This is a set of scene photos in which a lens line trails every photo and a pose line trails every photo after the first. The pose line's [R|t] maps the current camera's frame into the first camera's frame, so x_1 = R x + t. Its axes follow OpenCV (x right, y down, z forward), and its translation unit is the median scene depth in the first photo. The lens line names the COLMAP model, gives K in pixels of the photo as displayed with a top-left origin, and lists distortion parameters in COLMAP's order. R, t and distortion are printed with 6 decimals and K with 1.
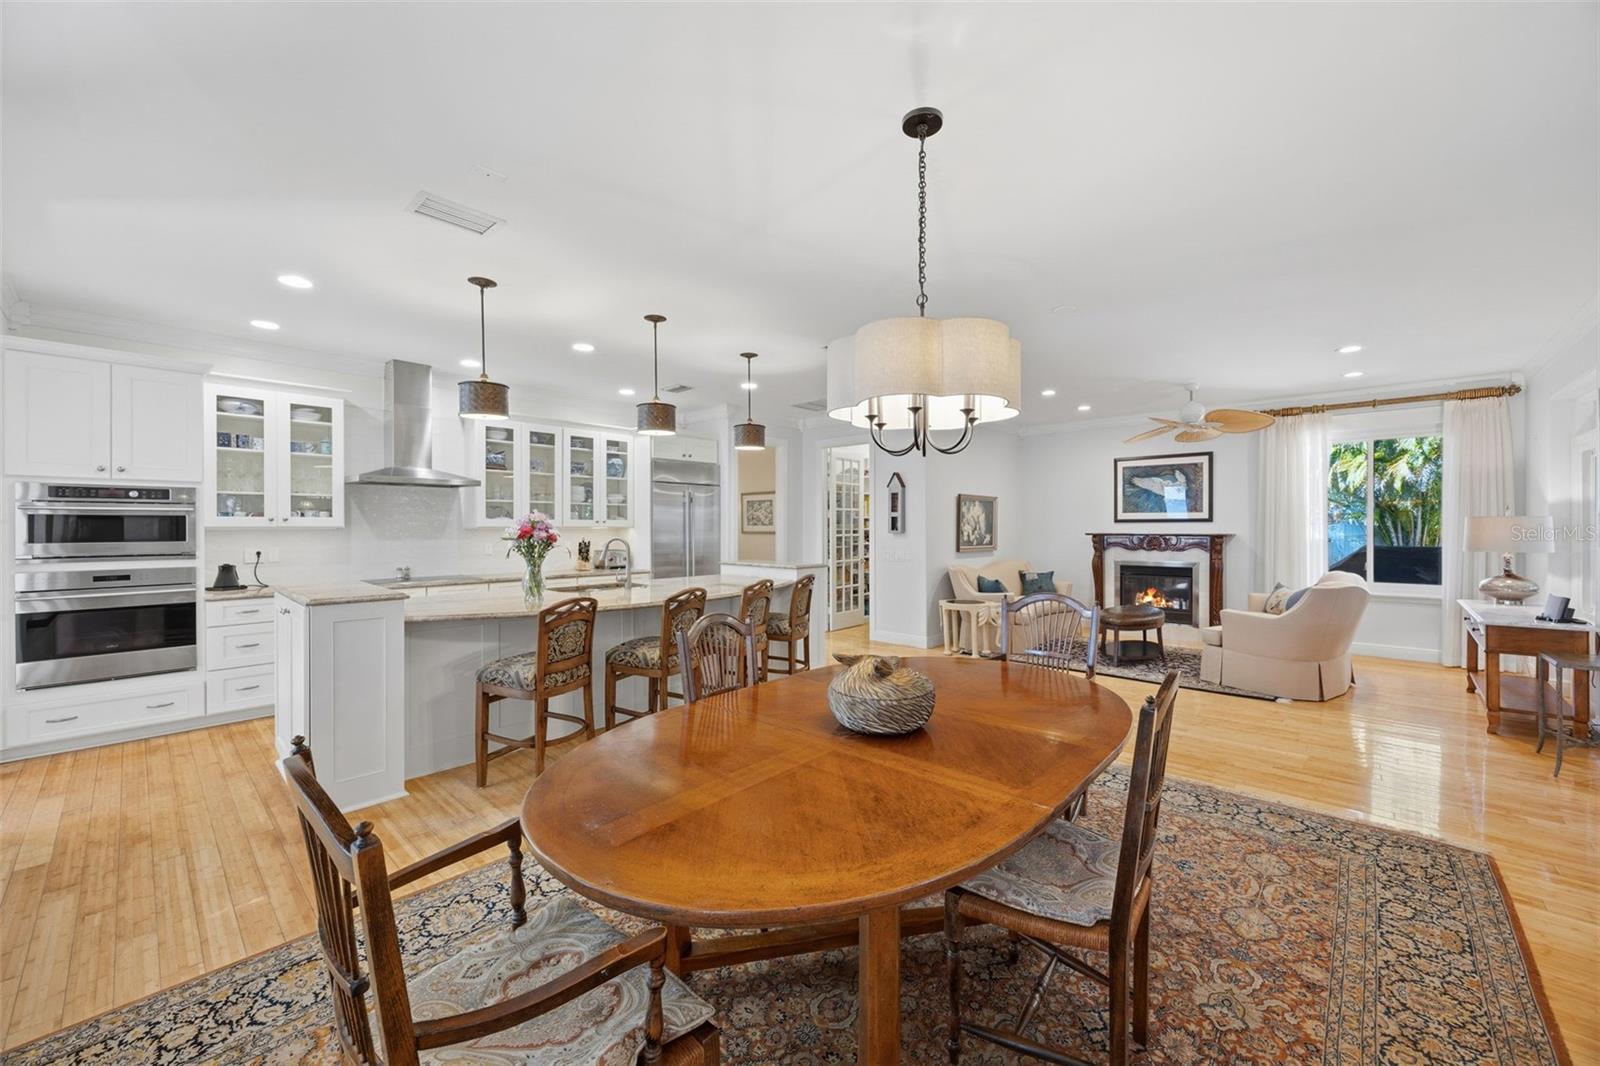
lens RADIAL K [[611.6, 0, 799.4], [0, 611.6, 526.7], [0, 0, 1]] dist [0.001035, -0.000327]
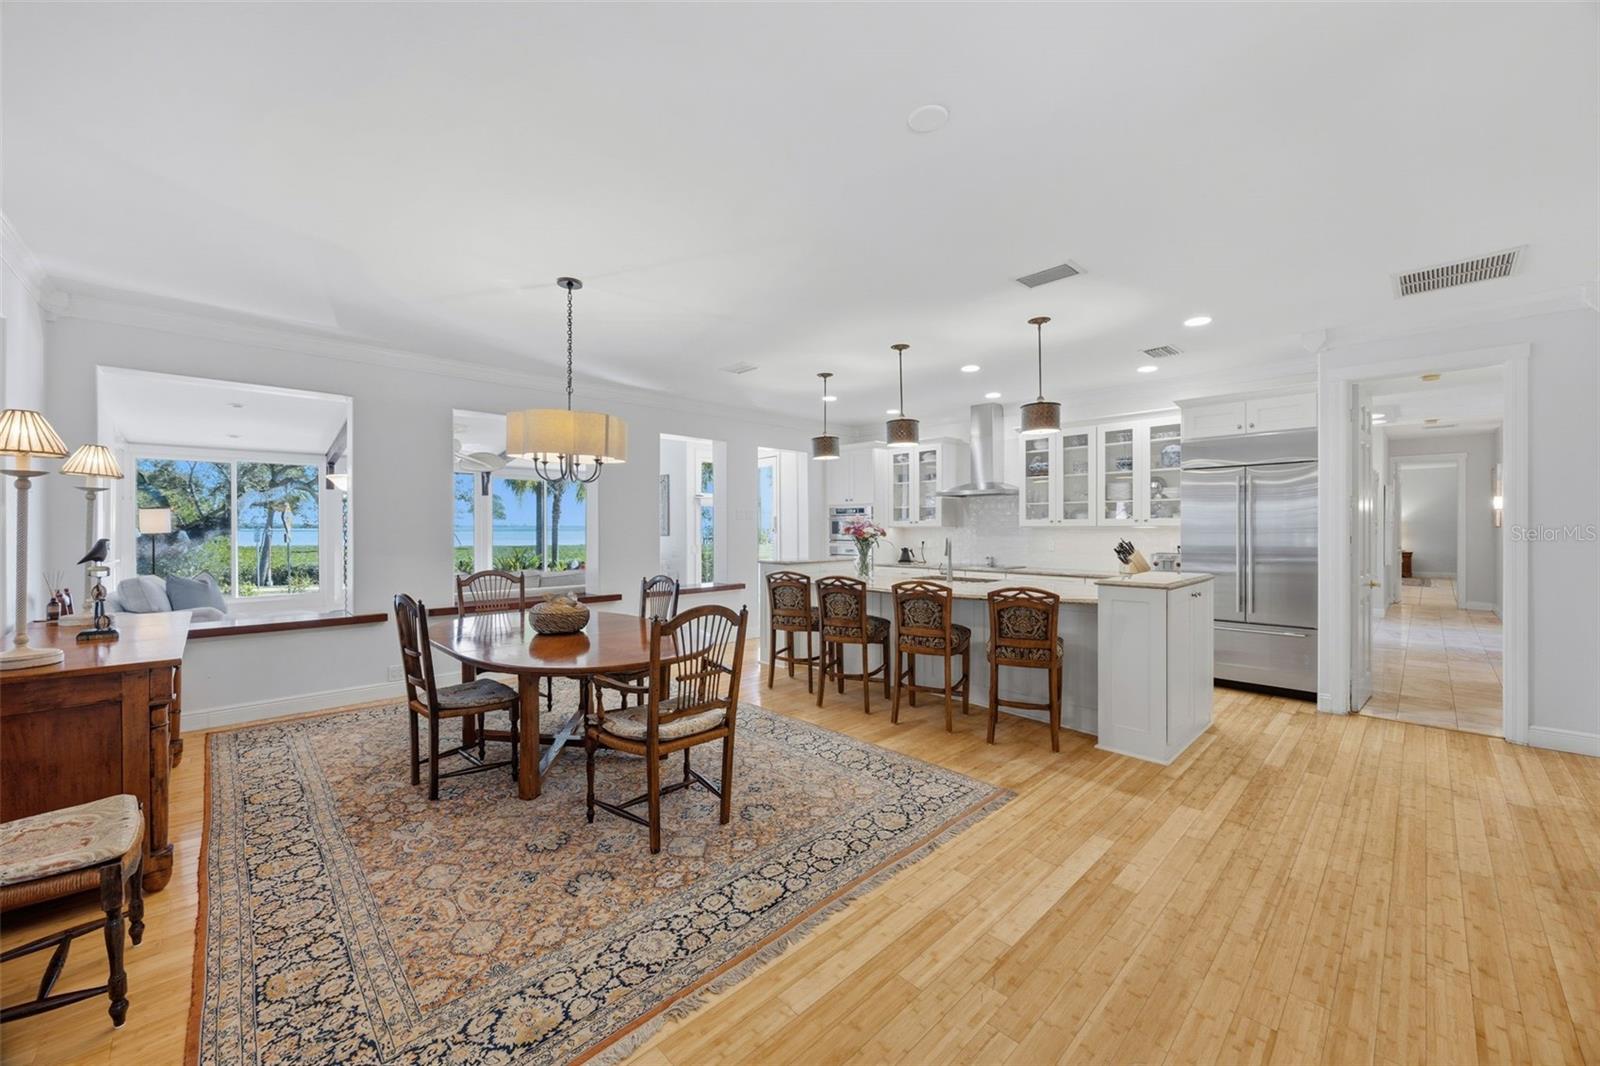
lens RADIAL K [[603.6, 0, 804.7], [0, 603.6, 530.6], [0, 0, 1]] dist [-0.000394, -0.000204]
pose [[-0.059234, 0.006570, -0.998222, 1.023394], [0.000438, 0.999978, 0.006556, 0.000066], [0.998244, -0.000049, -0.059236, 0.984646]]
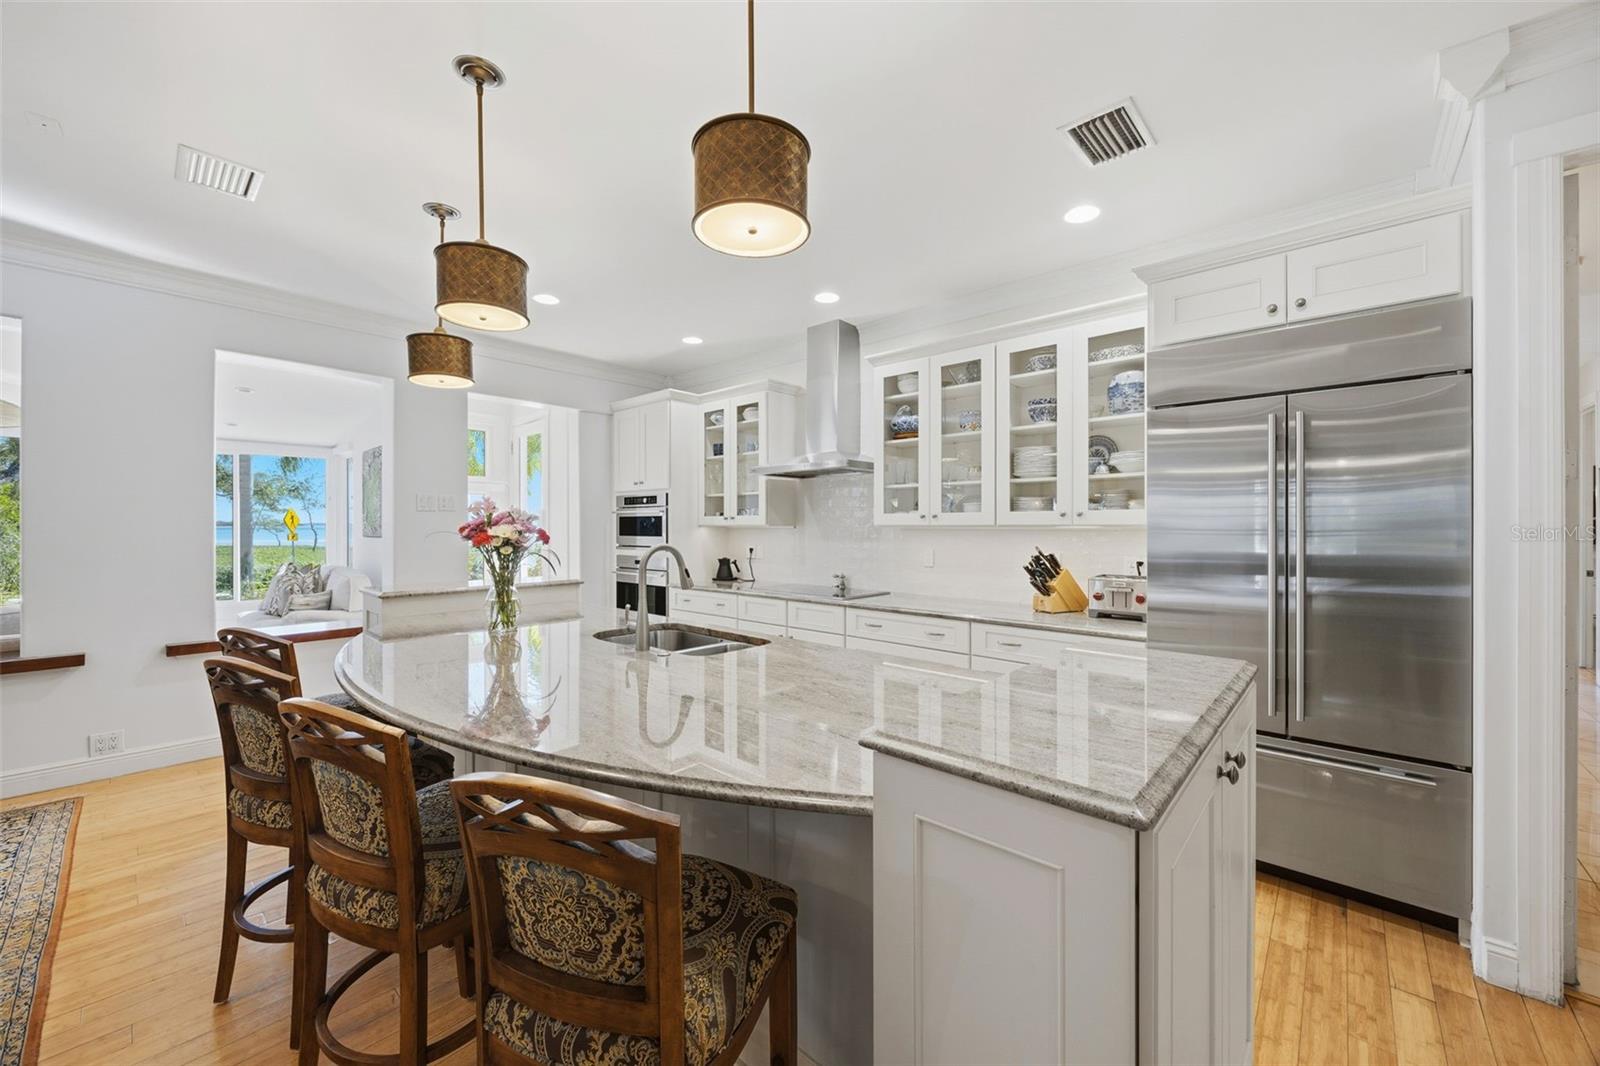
lens RADIAL K [[611.6, 0, 799.4], [0, 611.6, 526.7], [0, 0, 1]] dist [0.001035, -0.000327]
pose [[0.005860, 0.001036, -0.999982, 0.262754], [-0.003129, 0.999995, 0.001018, 0.001582], [0.999978, 0.003123, 0.005863, 1.376051]]
